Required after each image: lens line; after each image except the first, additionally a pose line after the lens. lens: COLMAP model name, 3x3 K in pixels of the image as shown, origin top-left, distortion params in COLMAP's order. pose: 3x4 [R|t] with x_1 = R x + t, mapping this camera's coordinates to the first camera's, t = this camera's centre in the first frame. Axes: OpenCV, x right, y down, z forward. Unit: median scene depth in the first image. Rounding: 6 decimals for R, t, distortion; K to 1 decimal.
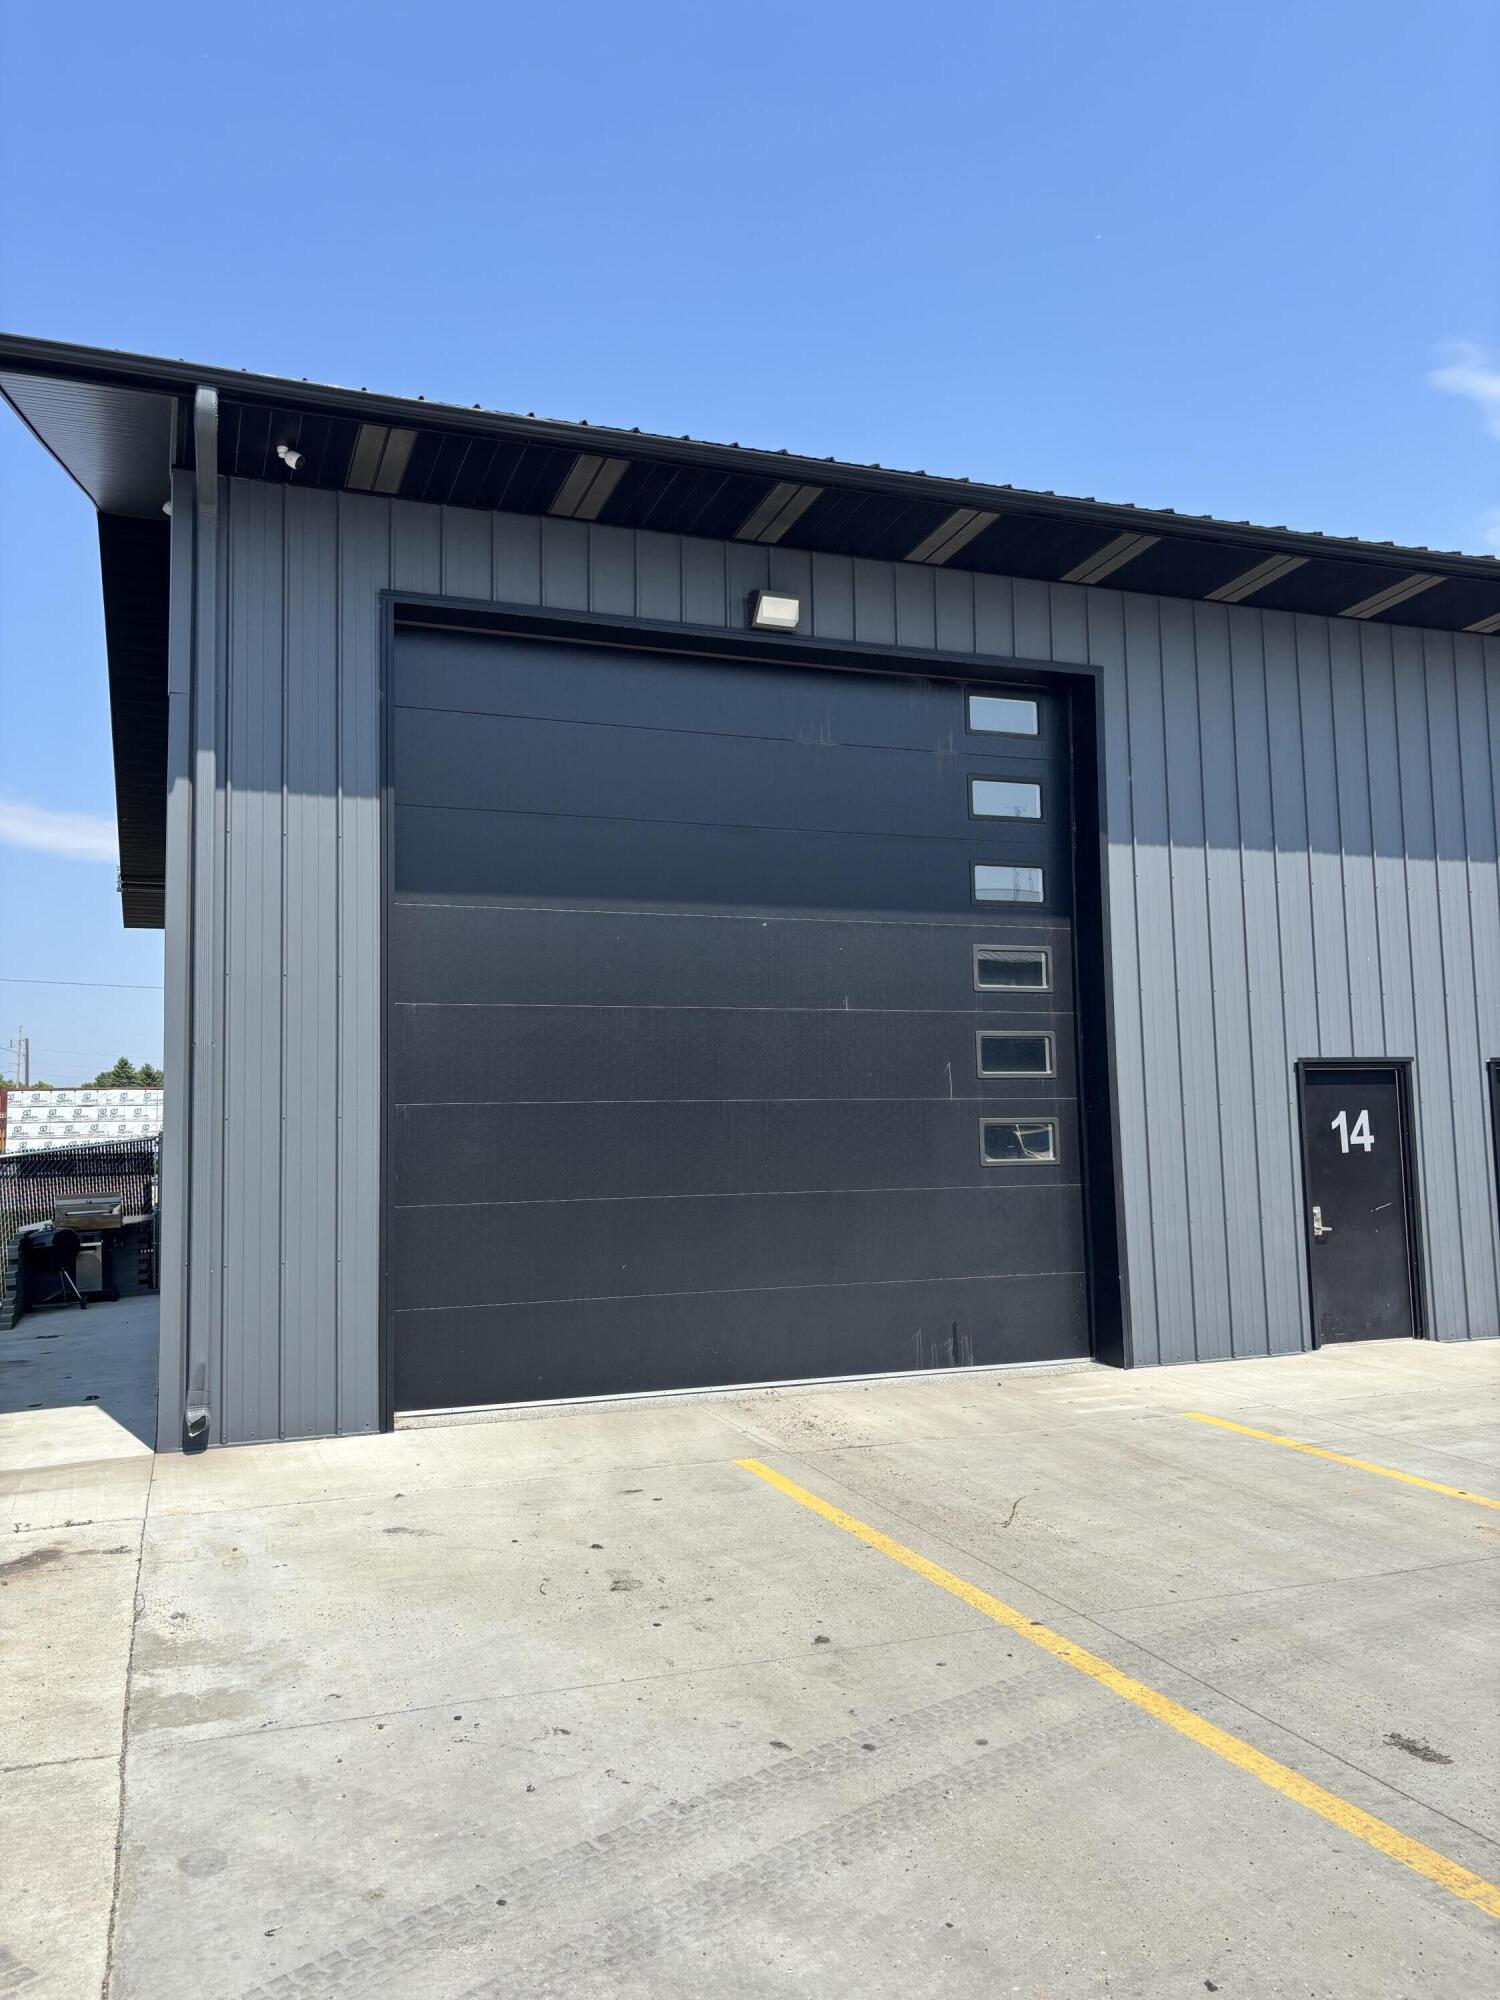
lens RADIAL K [[1475.5, 0, 777.0], [0, 1475.5, 1012.9], [0, 0, 1]] dist [0.062476, -0.163665]
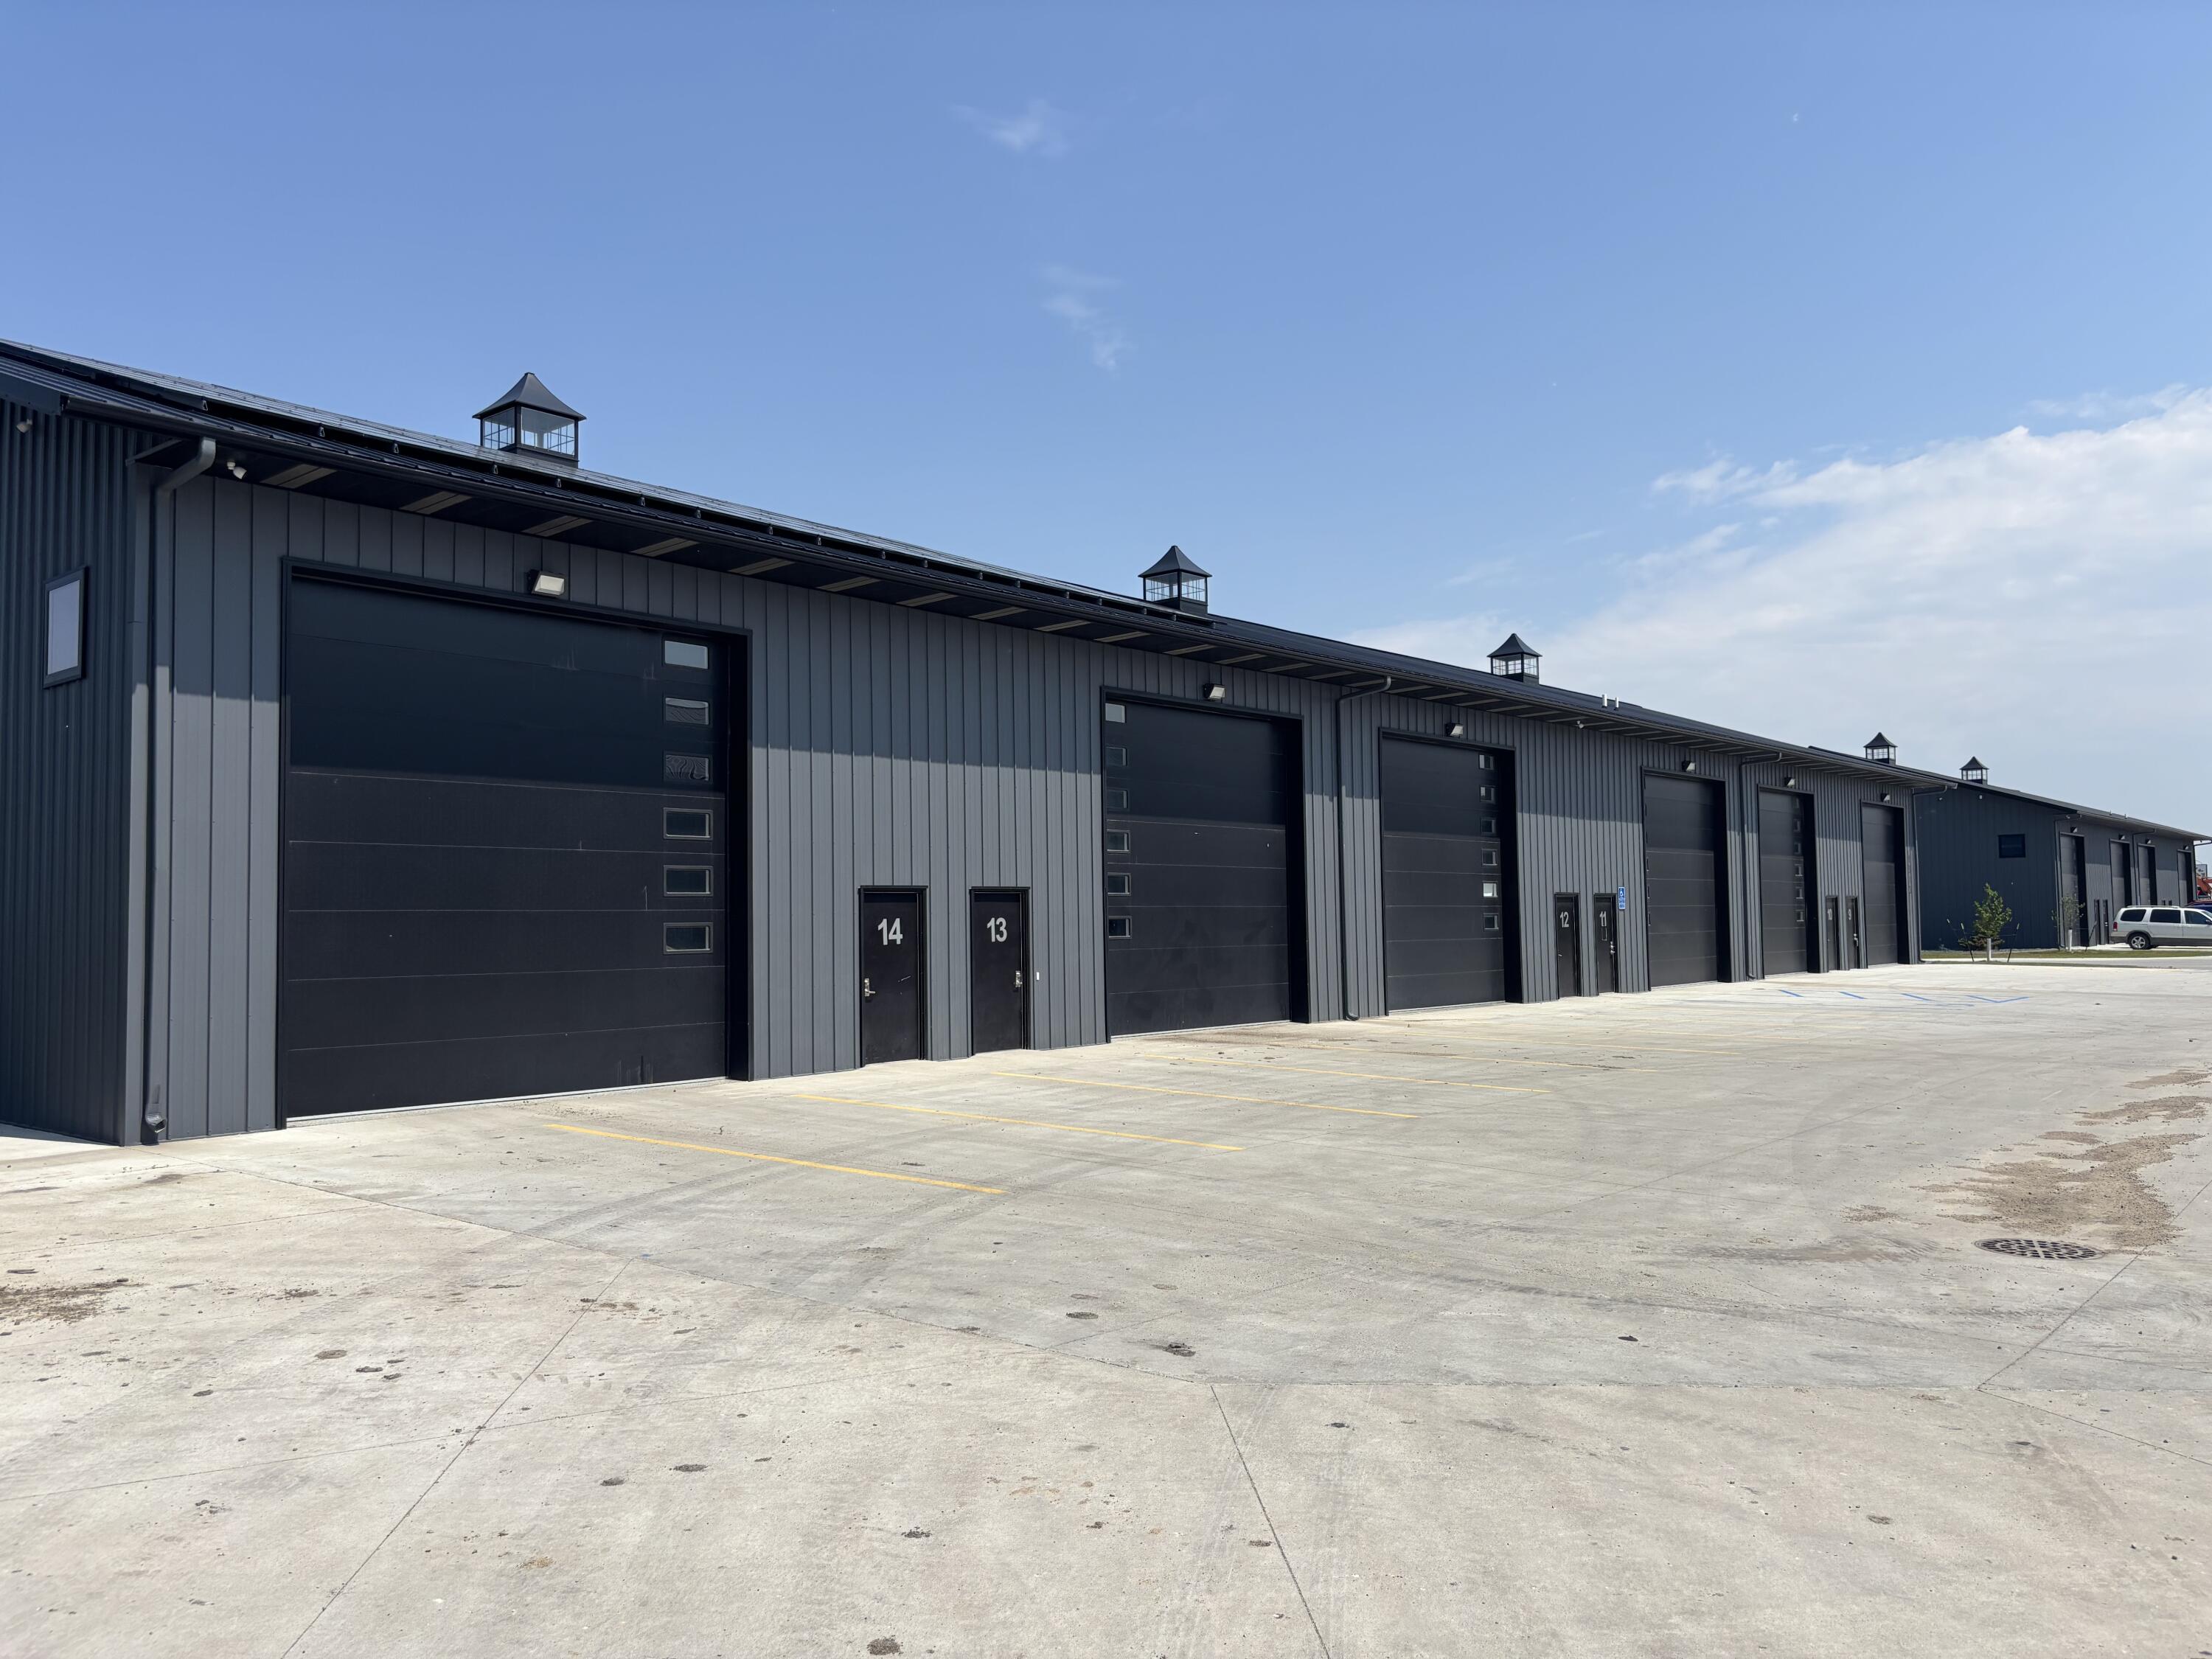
lens RADIAL K [[1632.0, 0, 1106.0], [0, 1632.0, 829.5], [0, 0, 1]] dist [0.062476, -0.163665]
pose [[0.872354, 0.037363, 0.487446, -0.286838], [-0.049527, 0.998700, 0.012084, -0.066386], [-0.486360, -0.034683, 0.873070, -0.682836]]
